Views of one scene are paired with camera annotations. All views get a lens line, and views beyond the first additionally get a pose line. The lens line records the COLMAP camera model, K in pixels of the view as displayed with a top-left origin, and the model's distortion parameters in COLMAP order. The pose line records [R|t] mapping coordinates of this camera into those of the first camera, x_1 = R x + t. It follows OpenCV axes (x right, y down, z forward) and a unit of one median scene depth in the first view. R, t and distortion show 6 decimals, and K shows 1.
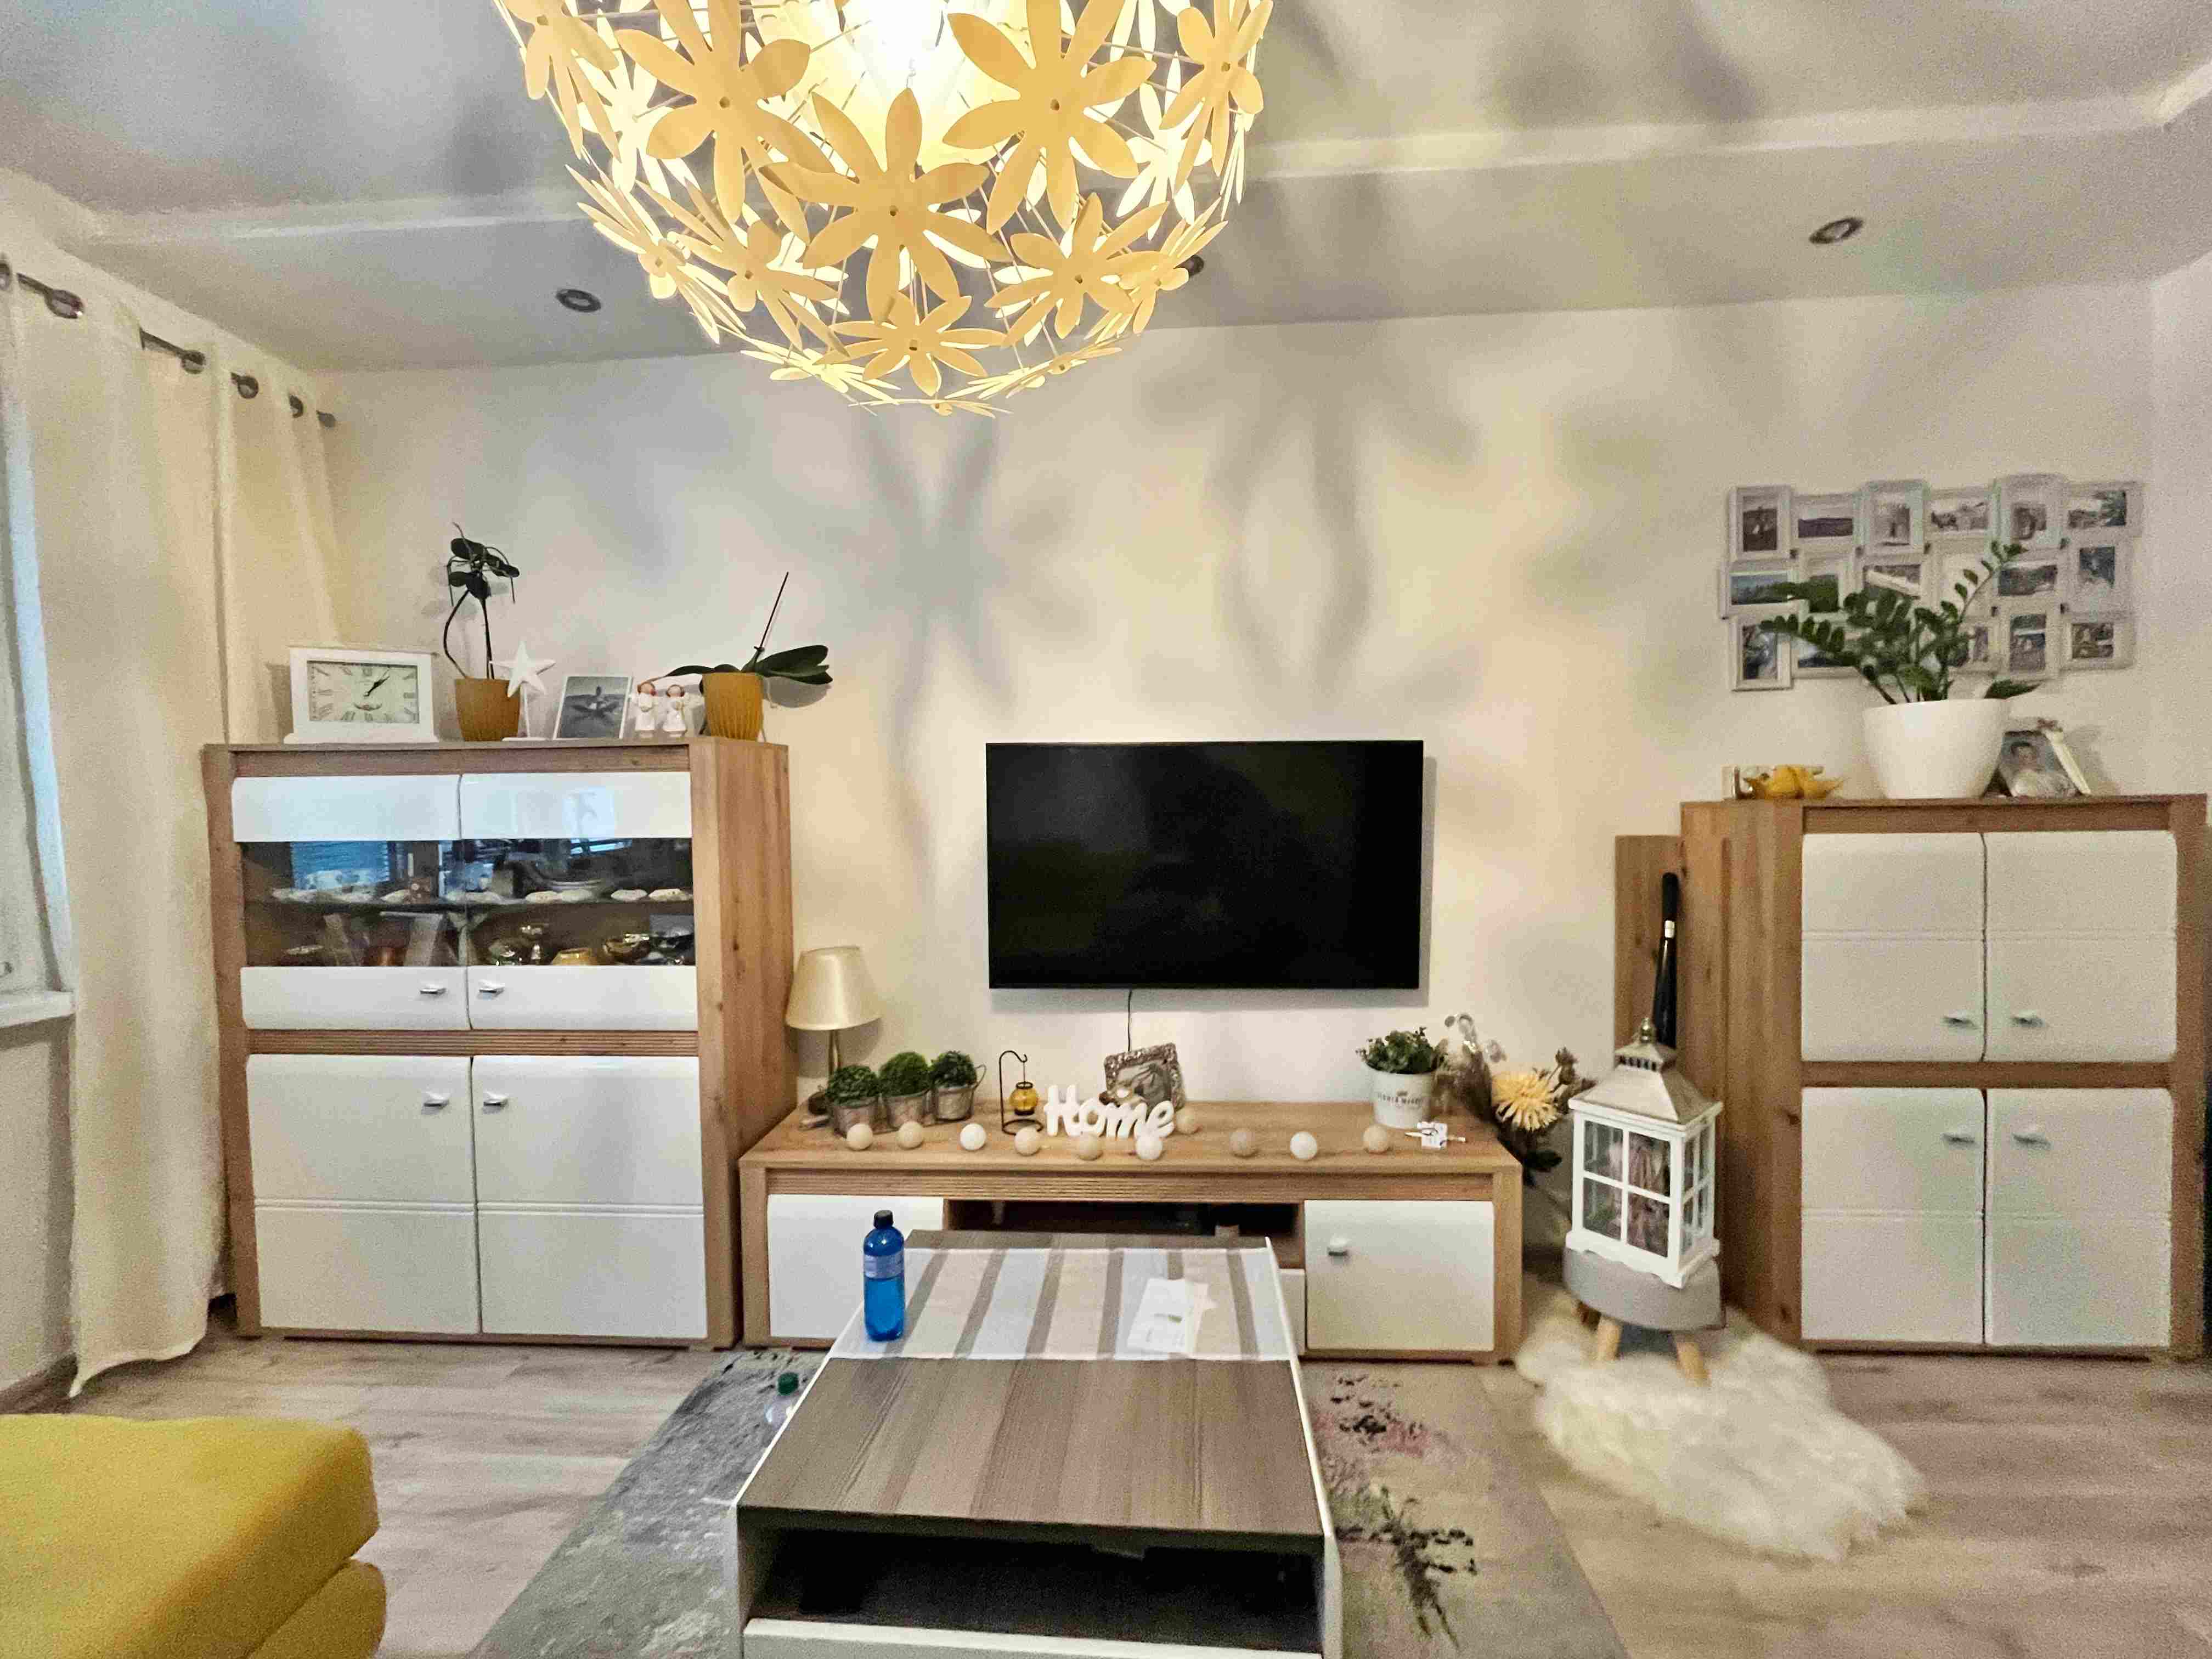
lens RADIAL K [[911.8, 0, 1106.0], [0, 911.8, 829.5], [0, 0, 1]] dist [-0.000825, 0.000031]
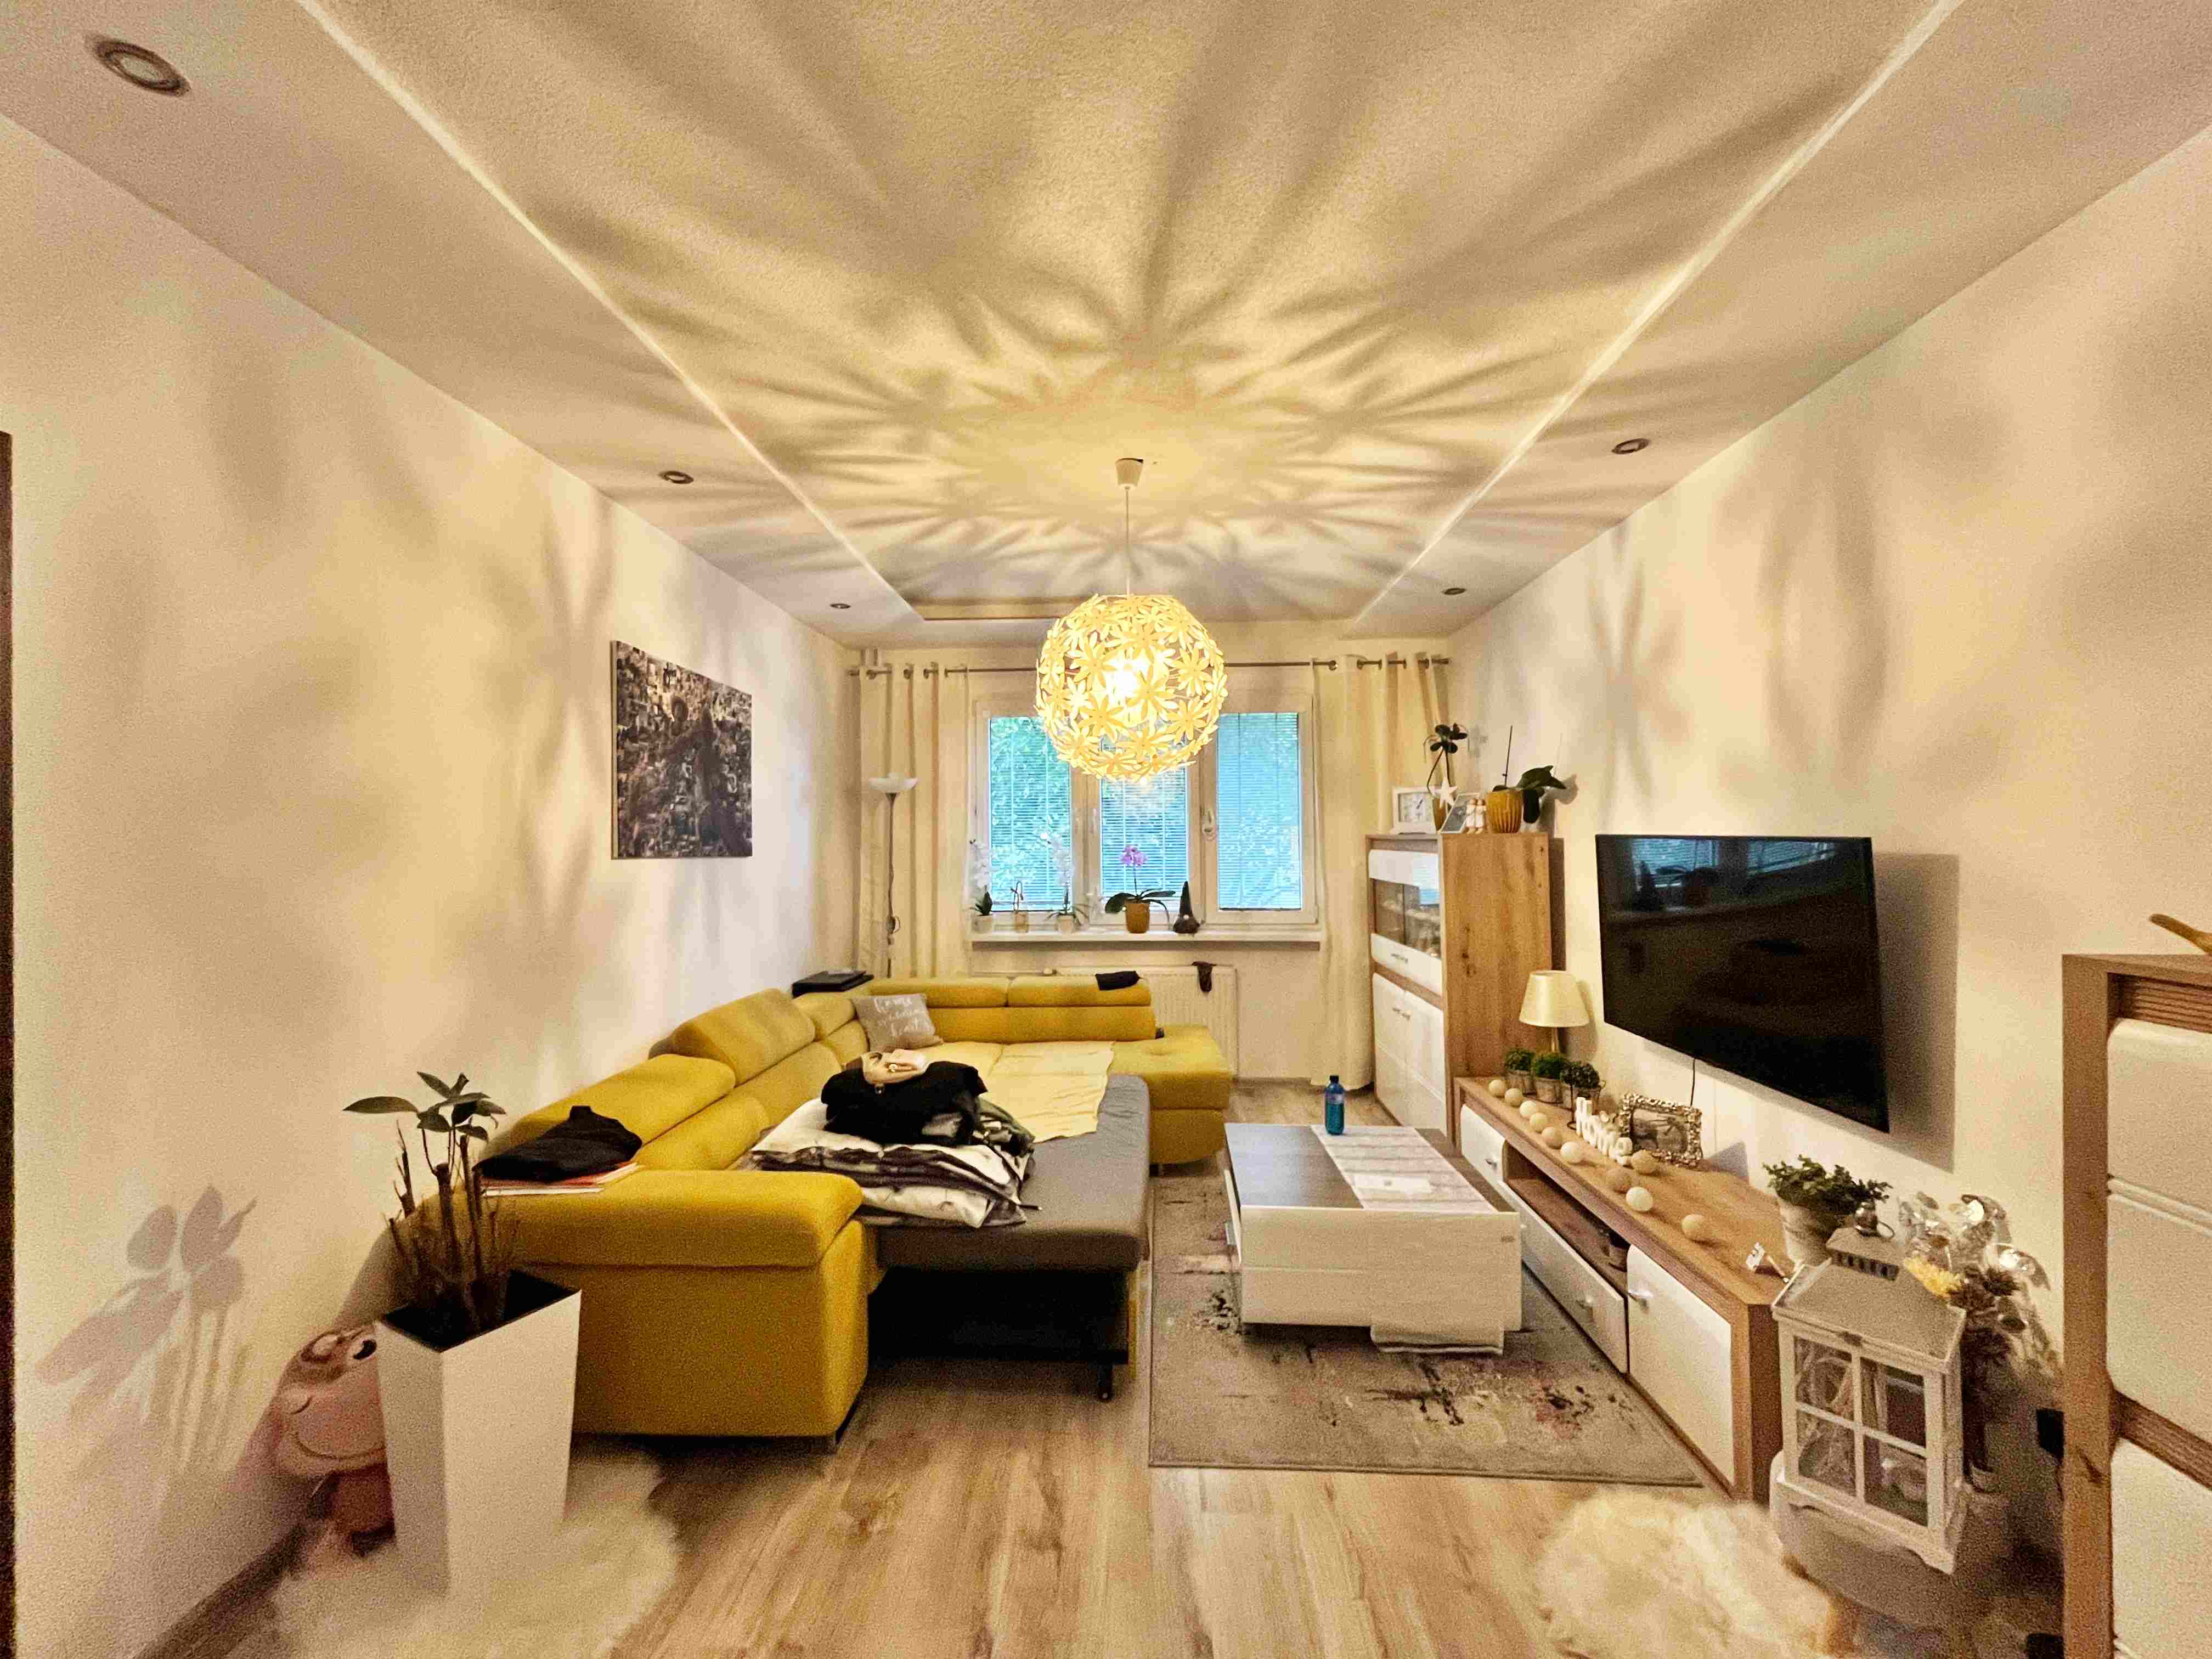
lens RADIAL K [[906.2, 0, 1106.0], [0, 906.2, 829.5], [0, 0, 1]] dist [-0.002800, -0.000211]
pose [[0.014779, 0.005191, -0.999877, 1.257951], [-0.017079, 0.999842, 0.004938, -0.103885], [0.999745, 0.017004, 0.014866, 0.289109]]
